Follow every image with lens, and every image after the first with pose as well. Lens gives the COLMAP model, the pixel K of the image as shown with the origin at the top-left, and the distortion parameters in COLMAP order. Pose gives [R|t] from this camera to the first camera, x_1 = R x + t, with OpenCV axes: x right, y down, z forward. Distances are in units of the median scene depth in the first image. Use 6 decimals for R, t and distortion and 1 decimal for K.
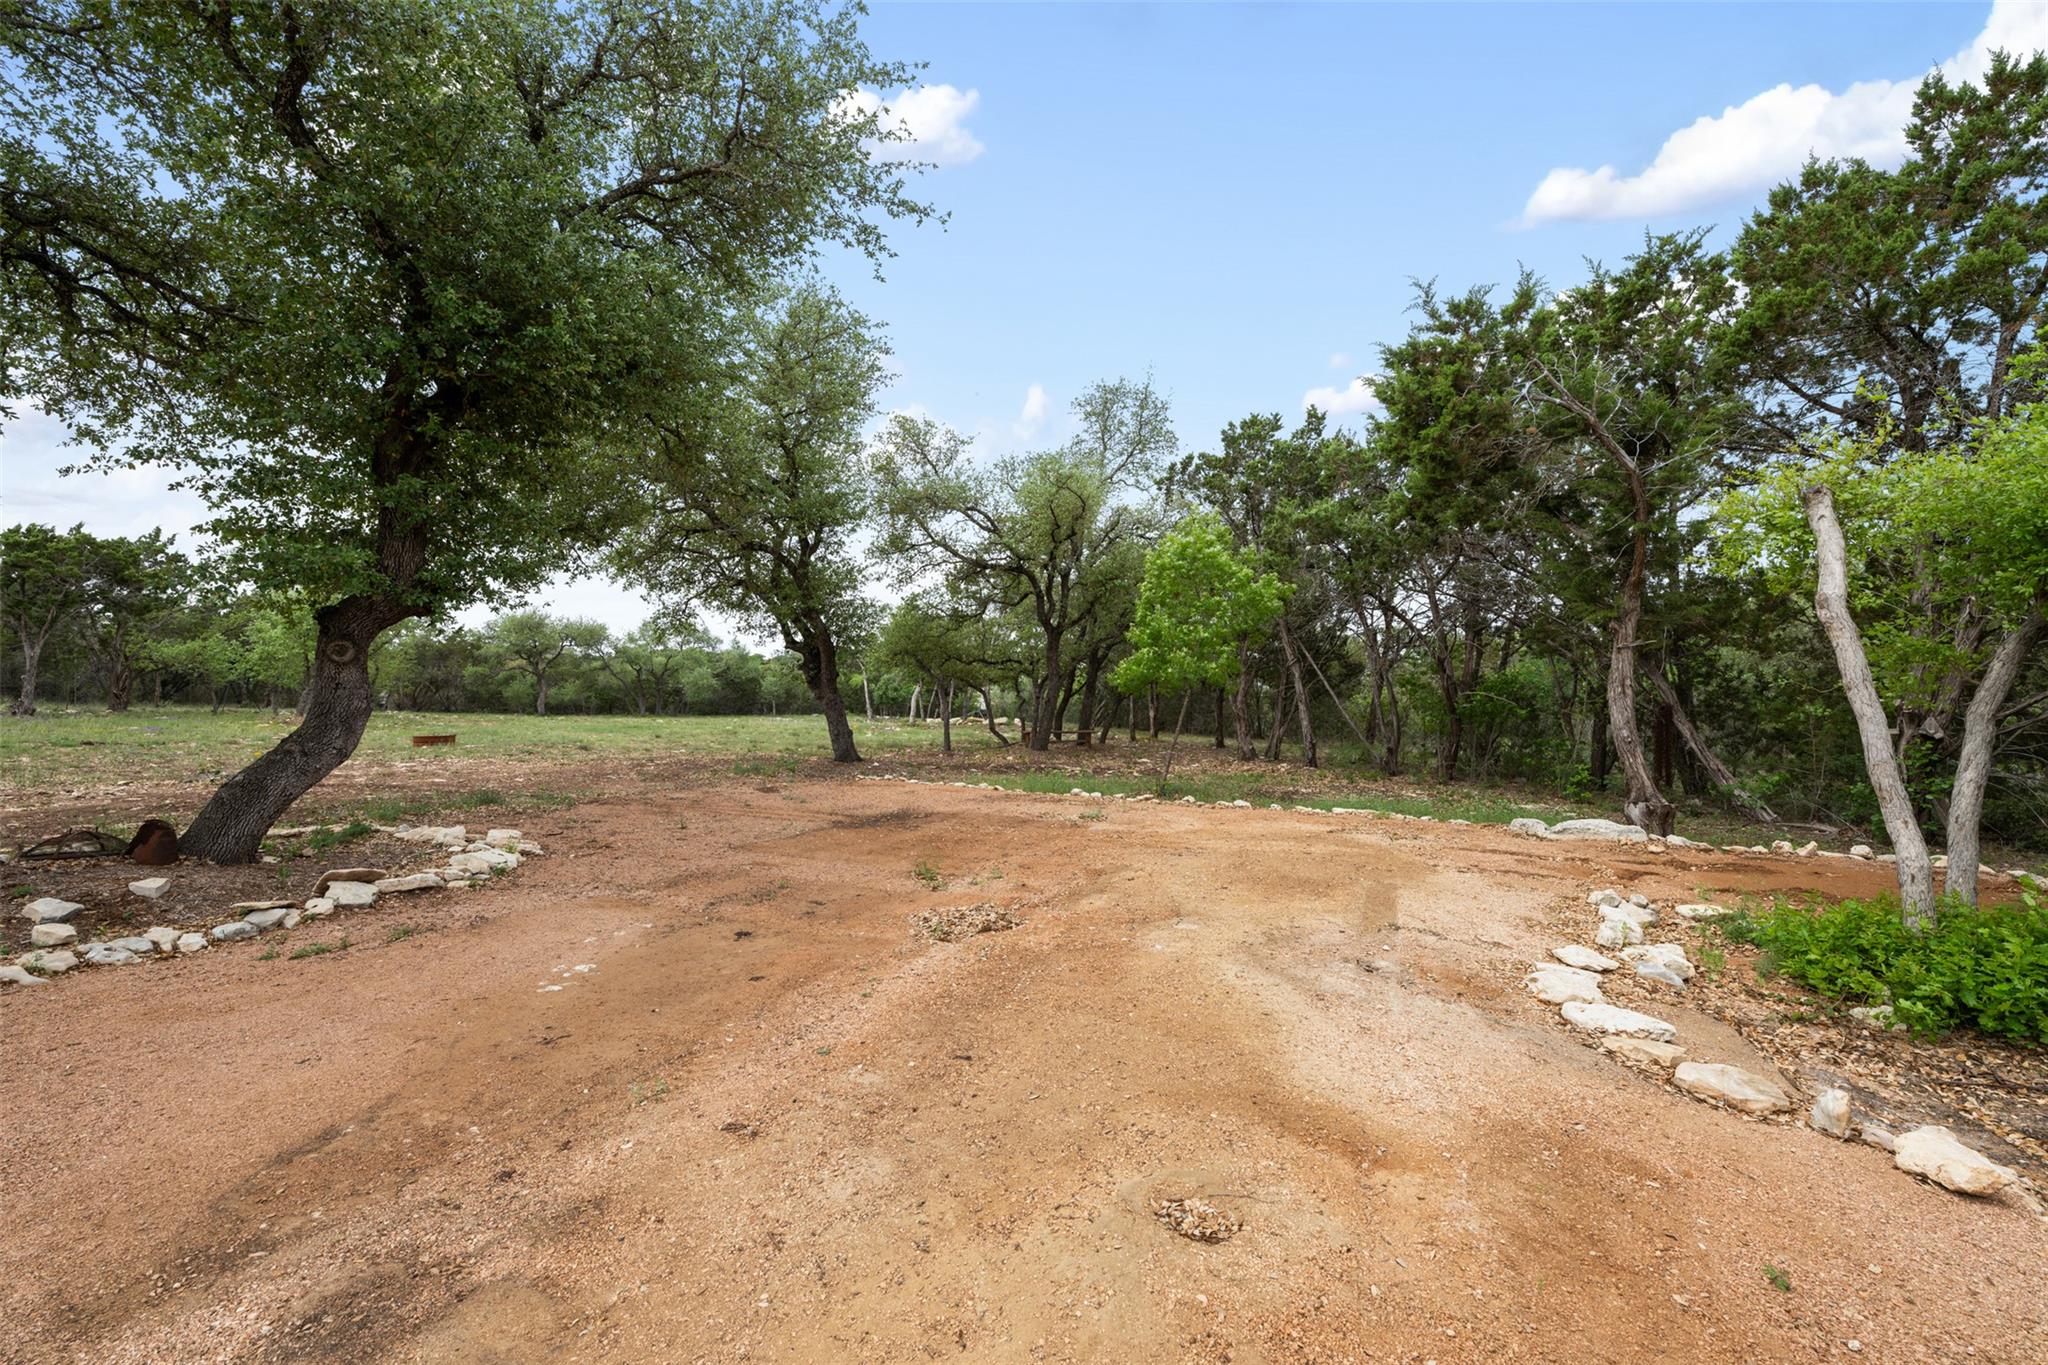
lens RADIAL K [[807.0, 0, 1026.1], [0, 807.0, 684.3], [0, 0, 1]] dist [-0.000608, 0.000514]
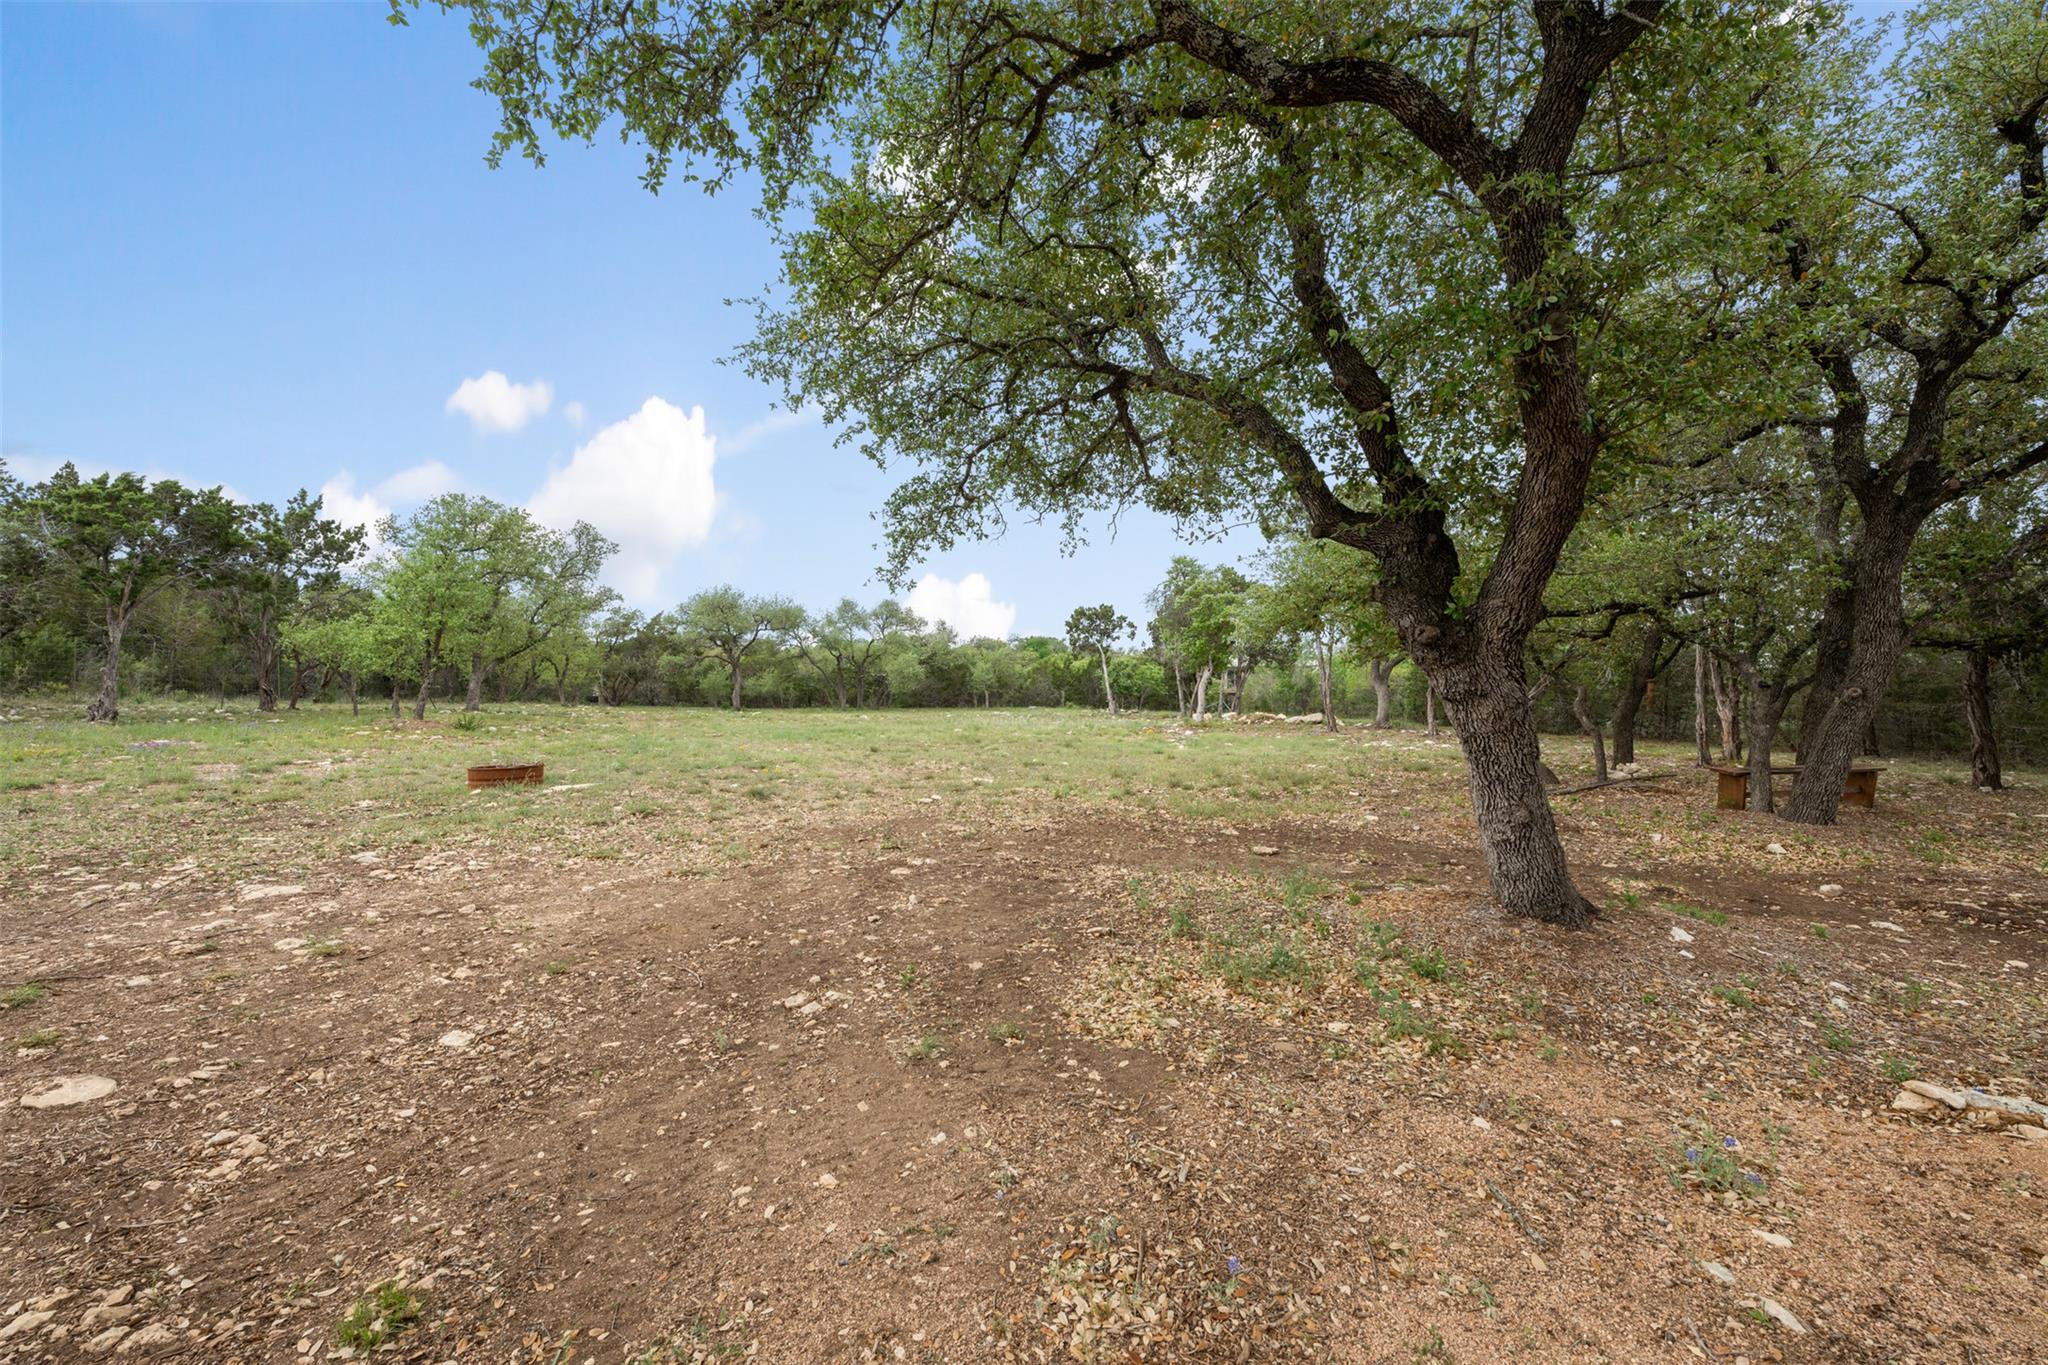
lens RADIAL K [[807.0, 0, 1026.1], [0, 807.0, 684.3], [0, 0, 1]] dist [-0.000608, 0.000514]
pose [[0.977023, -0.007875, -0.212987, -0.584400], [0.011129, 0.999839, 0.014082, 0.011819], [0.212842, -0.016129, 0.976953, 1.158527]]
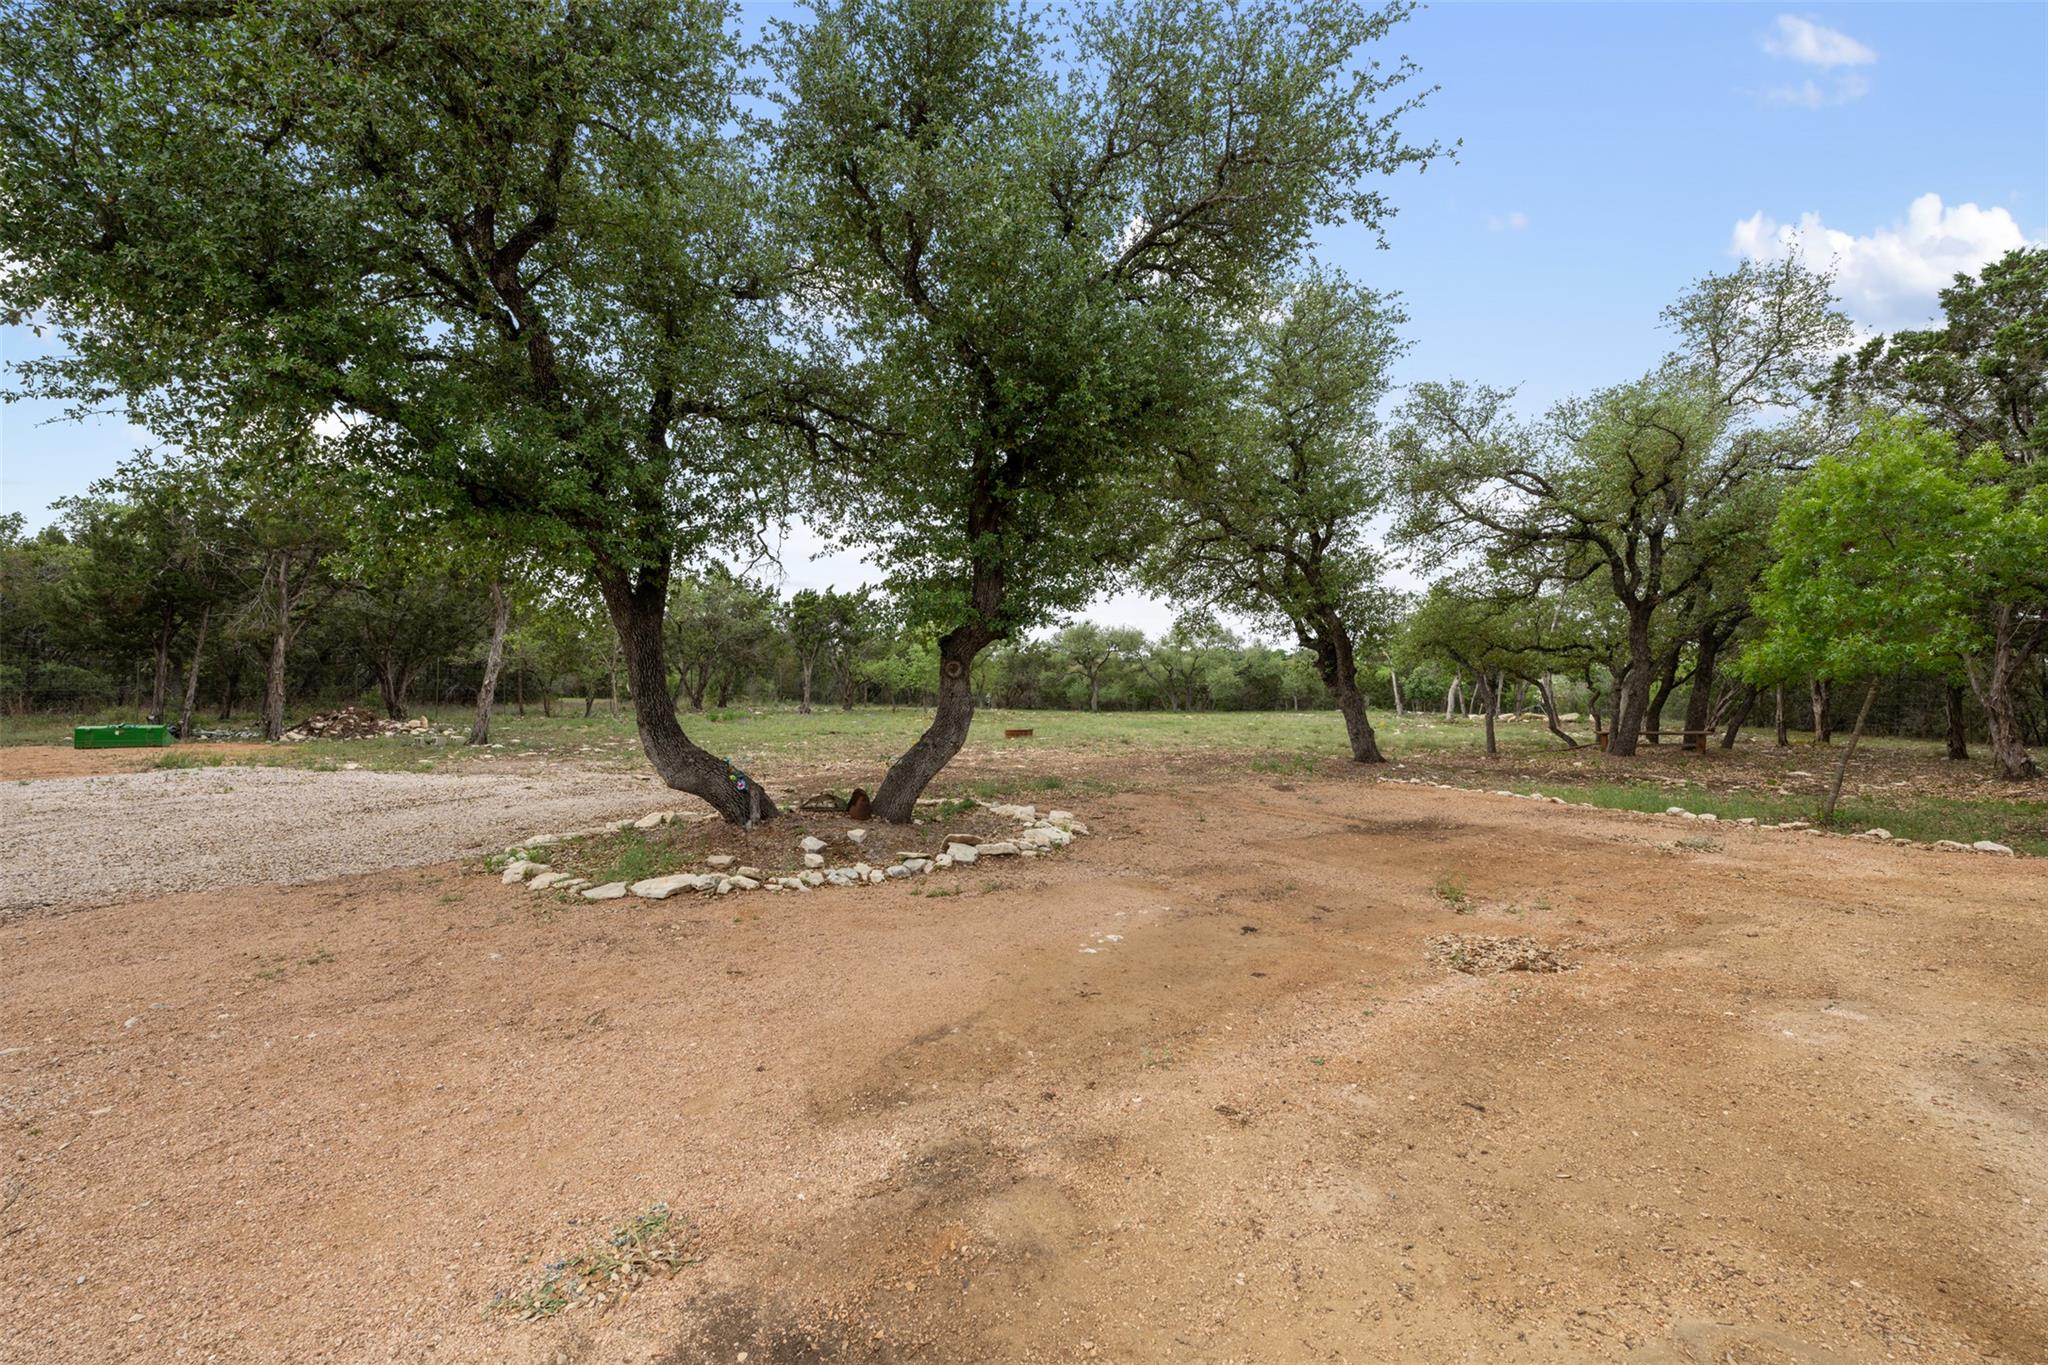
lens RADIAL K [[807.0, 0, 1026.1], [0, 807.0, 684.3], [0, 0, 1]] dist [-0.000608, 0.000514]
pose [[0.809525, -0.022966, -0.586636, 0.018868], [0.026480, 0.999646, -0.002594, -0.006416], [0.586487, -0.013434, 0.809847, -0.005263]]
